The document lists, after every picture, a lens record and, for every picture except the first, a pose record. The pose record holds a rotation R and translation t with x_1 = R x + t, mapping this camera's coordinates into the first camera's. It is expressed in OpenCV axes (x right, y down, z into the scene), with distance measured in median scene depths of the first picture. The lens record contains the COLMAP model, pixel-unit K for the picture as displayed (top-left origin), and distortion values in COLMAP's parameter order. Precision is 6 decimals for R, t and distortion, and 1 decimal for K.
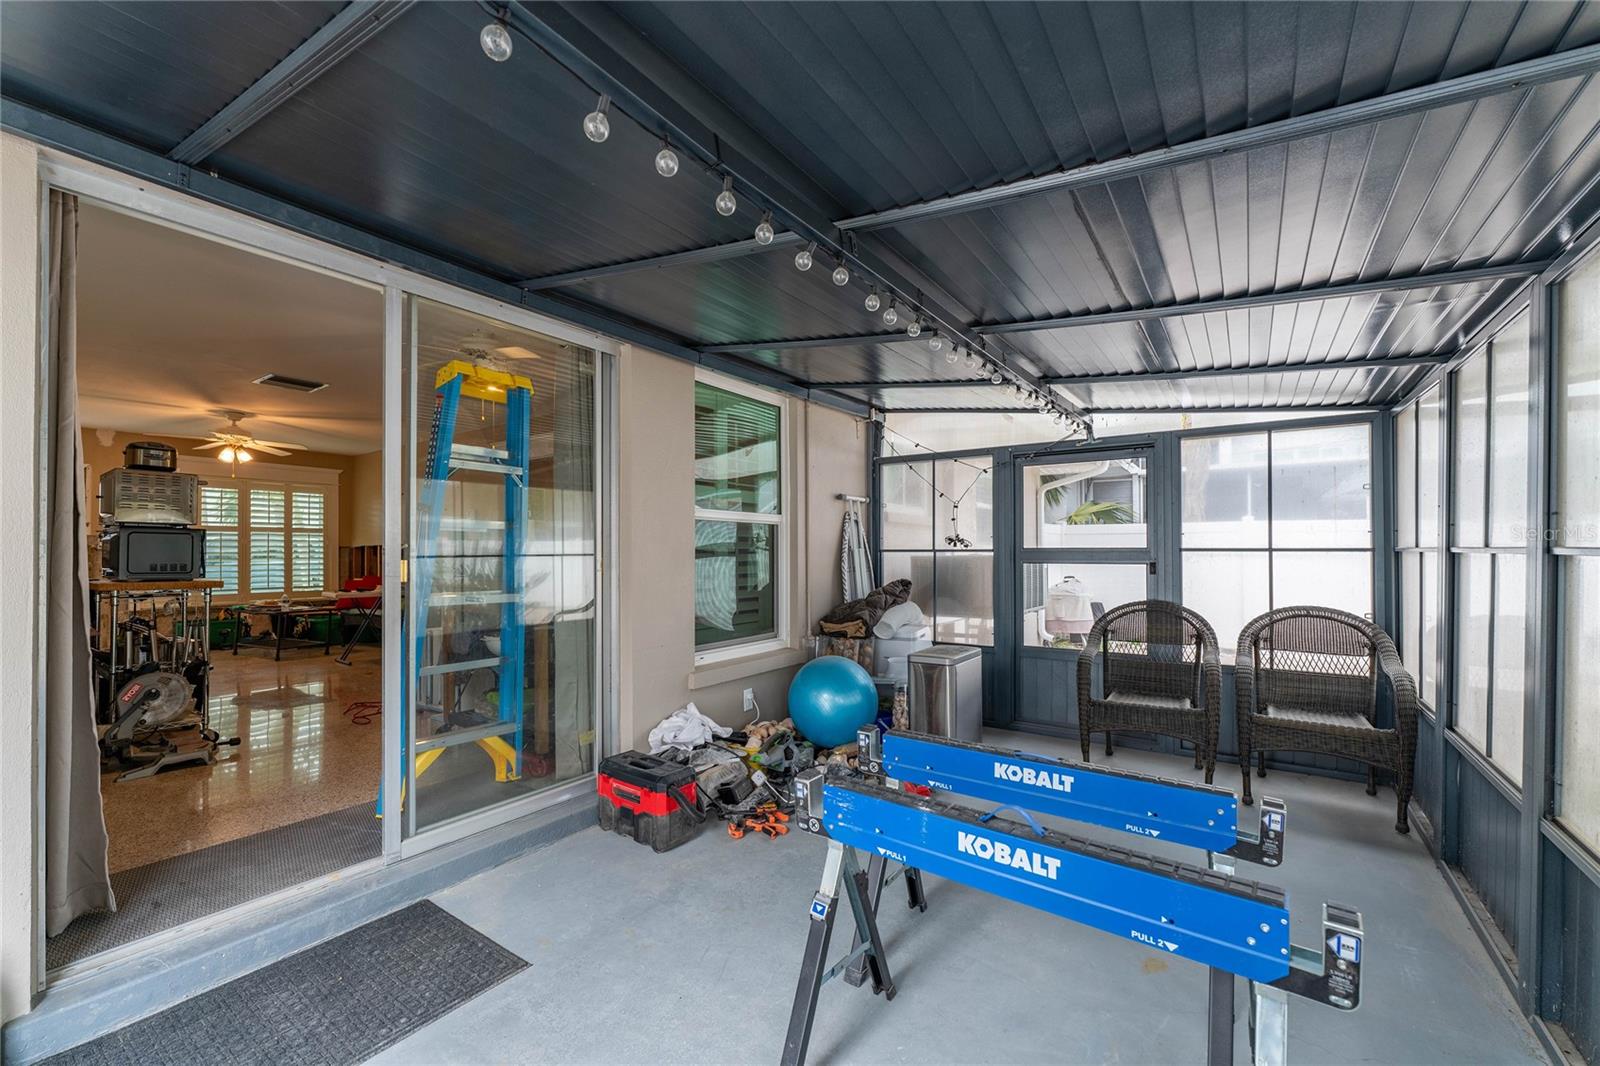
lens RADIAL K [[647.7, 0, 797.5], [0, 647.7, 549.7], [0, 0, 1]] dist [-0.005591, 0.000996]
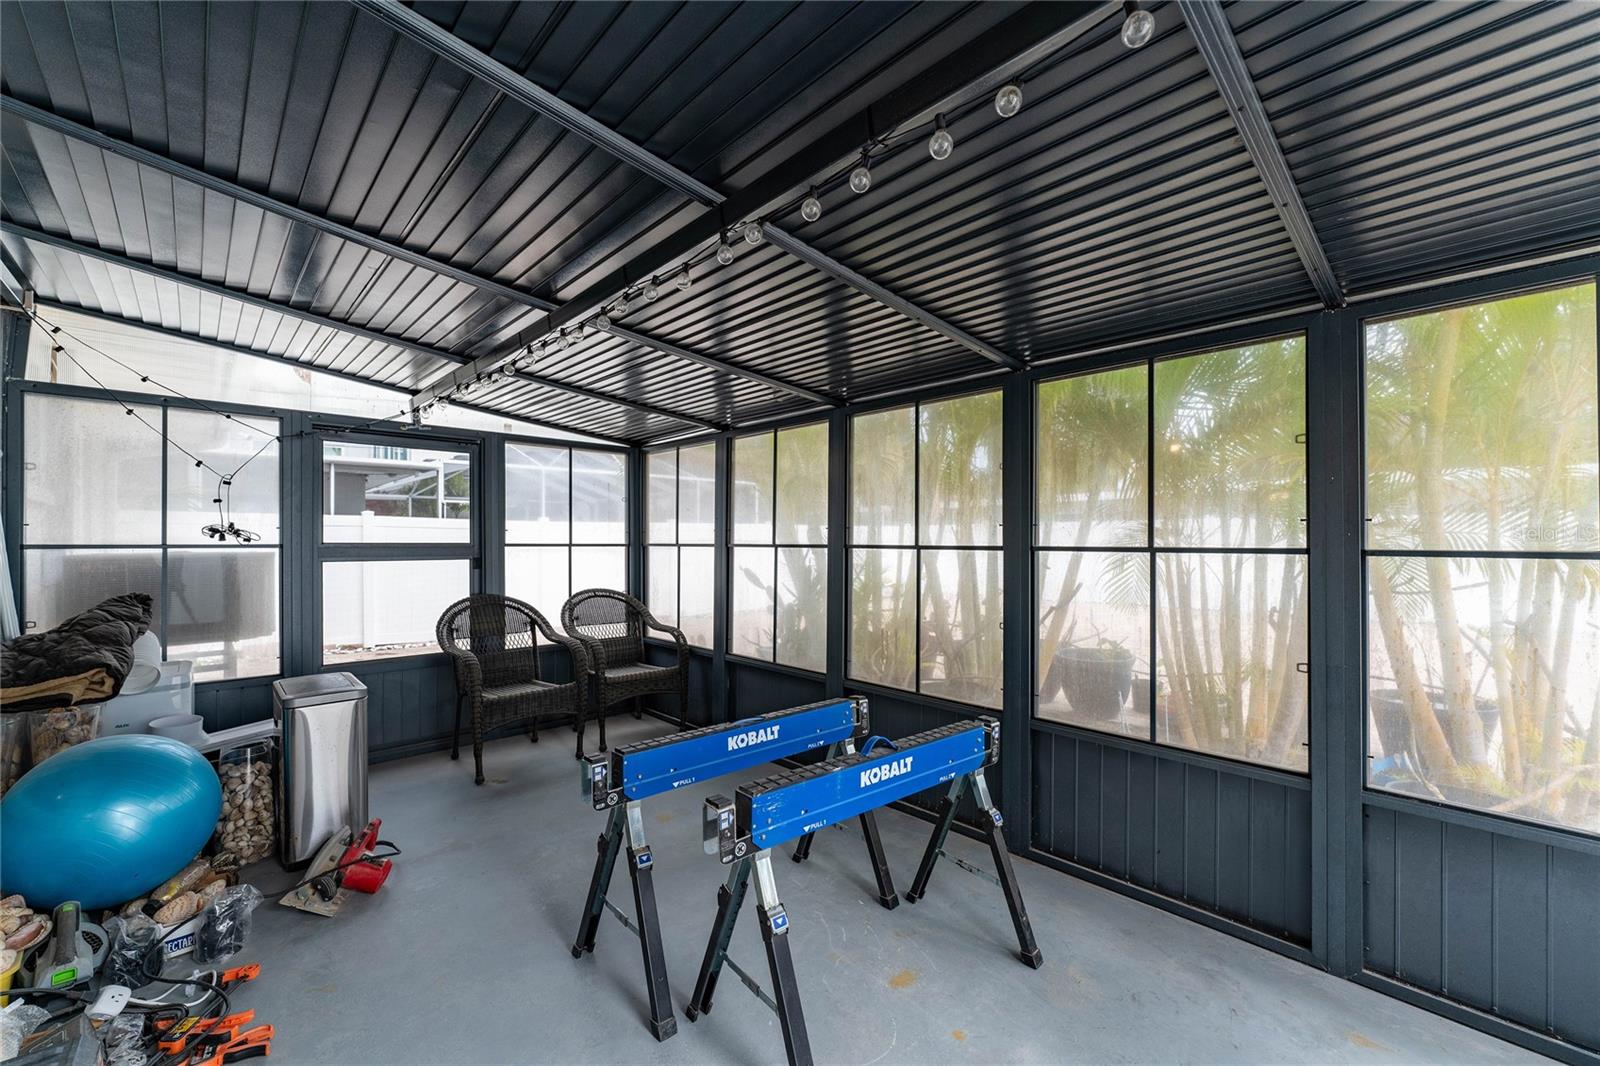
lens RADIAL K [[647.7, 0, 795.9], [0, 647.7, 540.1], [0, 0, 1]] dist [-0.005591, 0.000996]
pose [[0.210578, 0.006007, 0.977559, -0.356569], [-0.002892, 0.999981, -0.005521, -0.003552], [-0.977573, -0.001665, 0.210591, 0.302648]]
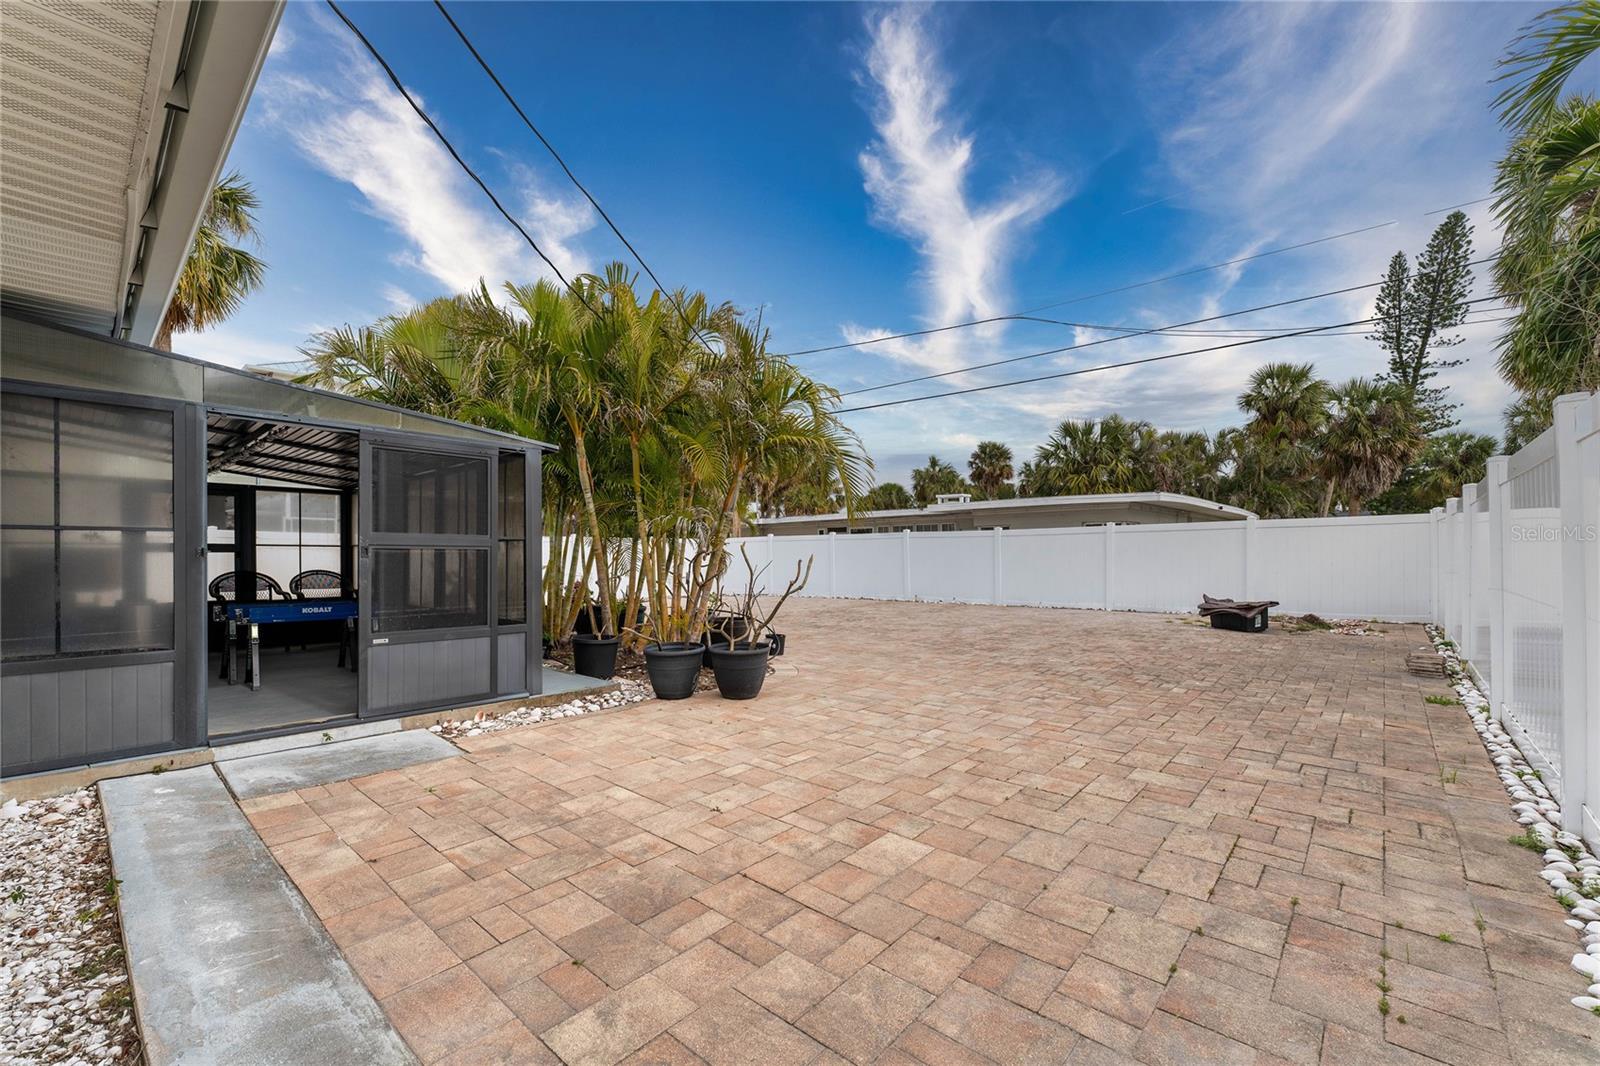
lens RADIAL K [[647.7, 0, 792.9], [0, 647.7, 555.2], [0, 0, 1]] dist [-0.005591, 0.000996]
pose [[0.119518, 0.001224, 0.992831, -1.212447], [0.000267, 0.999999, -0.001265, 0.034931], [-0.992832, 0.000416, 0.119518, -0.909739]]
